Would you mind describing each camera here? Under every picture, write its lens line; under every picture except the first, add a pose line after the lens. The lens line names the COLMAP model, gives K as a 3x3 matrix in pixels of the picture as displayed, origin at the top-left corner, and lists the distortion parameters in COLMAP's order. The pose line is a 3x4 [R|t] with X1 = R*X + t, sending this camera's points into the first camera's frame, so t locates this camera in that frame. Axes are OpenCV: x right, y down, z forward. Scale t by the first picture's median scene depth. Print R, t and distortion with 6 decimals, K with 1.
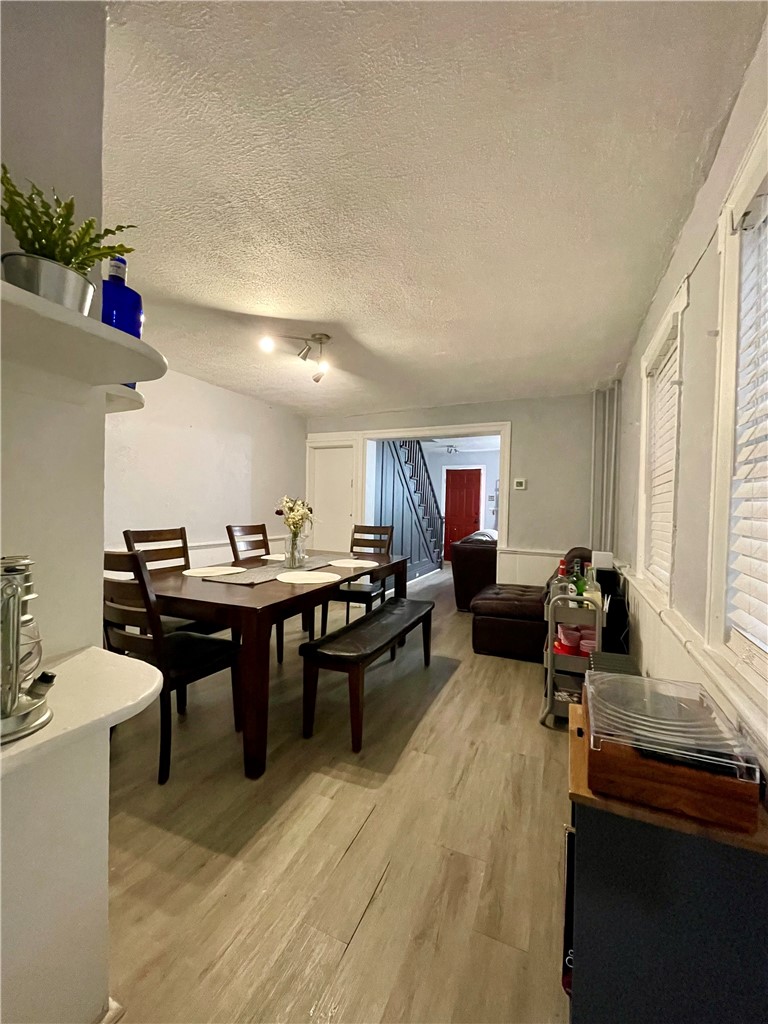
lens RADIAL K [[416.9, 0, 384.8], [0, 416.9, 511.6], [0, 0, 1]] dist [0.001482, 0.000042]
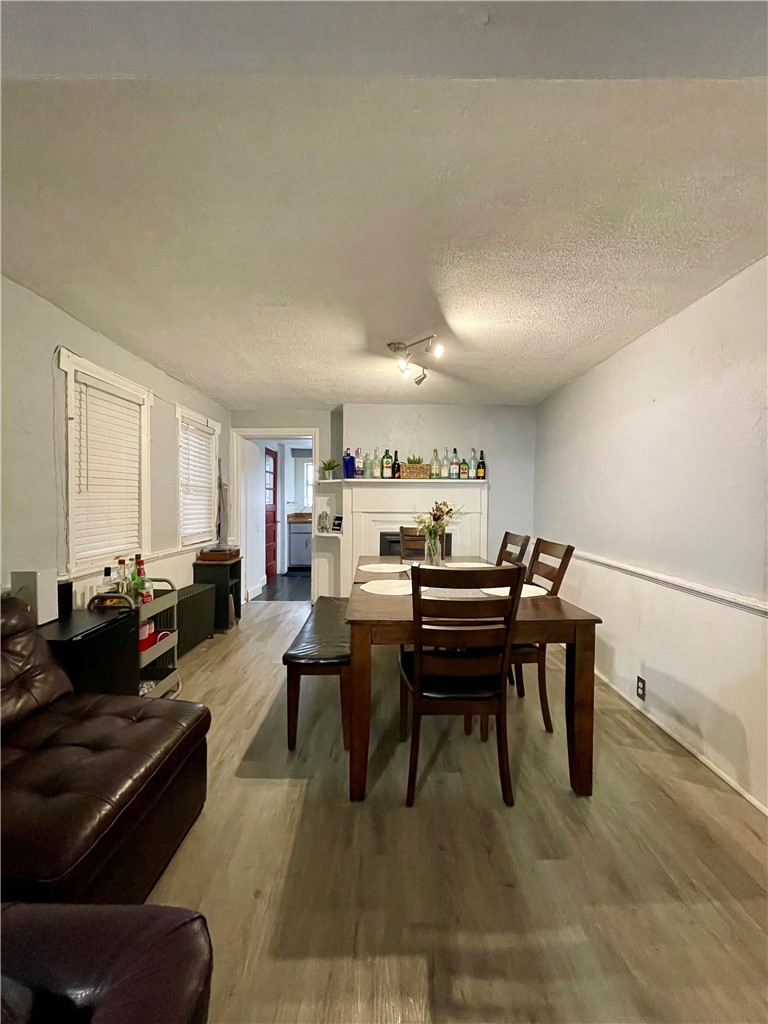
lens RADIAL K [[416.9, 0, 384.0], [0, 416.9, 512.3], [0, 0, 1]] dist [0.001482, 0.000042]
pose [[-0.912000, -0.013704, -0.409962, 0.249126], [-0.033786, 0.998555, 0.041780, -0.044877], [0.408797, 0.051954, -0.911145, 1.666898]]
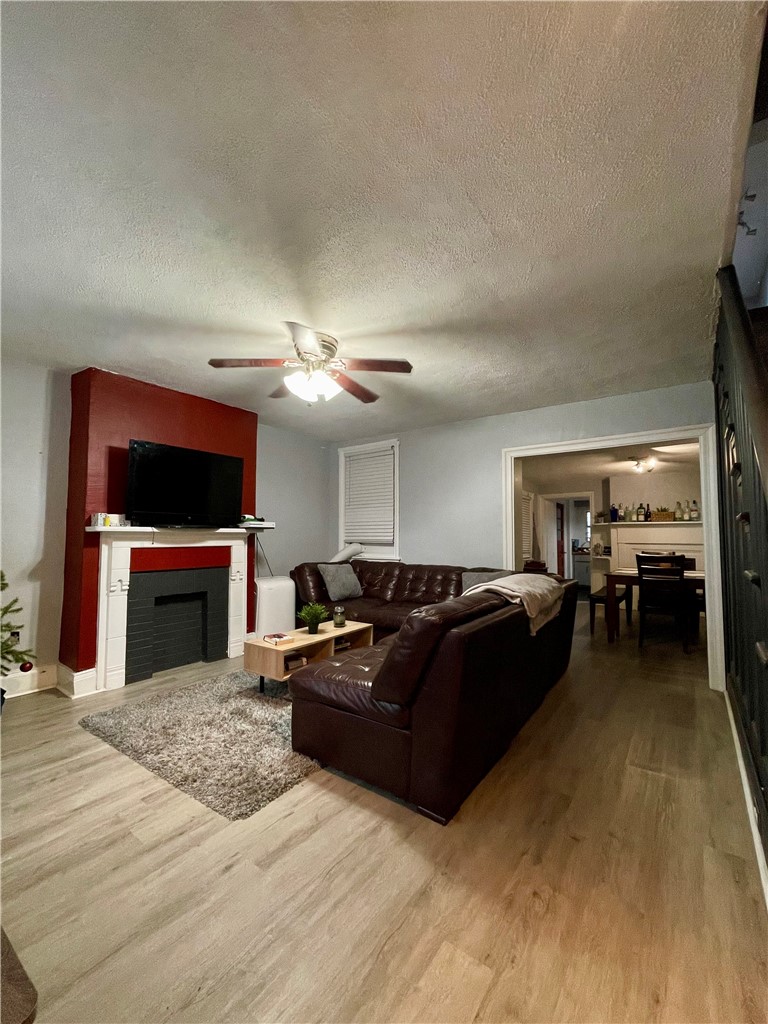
lens RADIAL K [[416.9, 0, 384.6], [0, 416.9, 518.4], [0, 0, 1]] dist [0.001482, 0.000042]
pose [[-0.976529, -0.022338, 0.214225, 0.409532], [-0.029332, 0.999134, -0.029523, -0.025851], [-0.213379, -0.035113, -0.976338, 2.353817]]
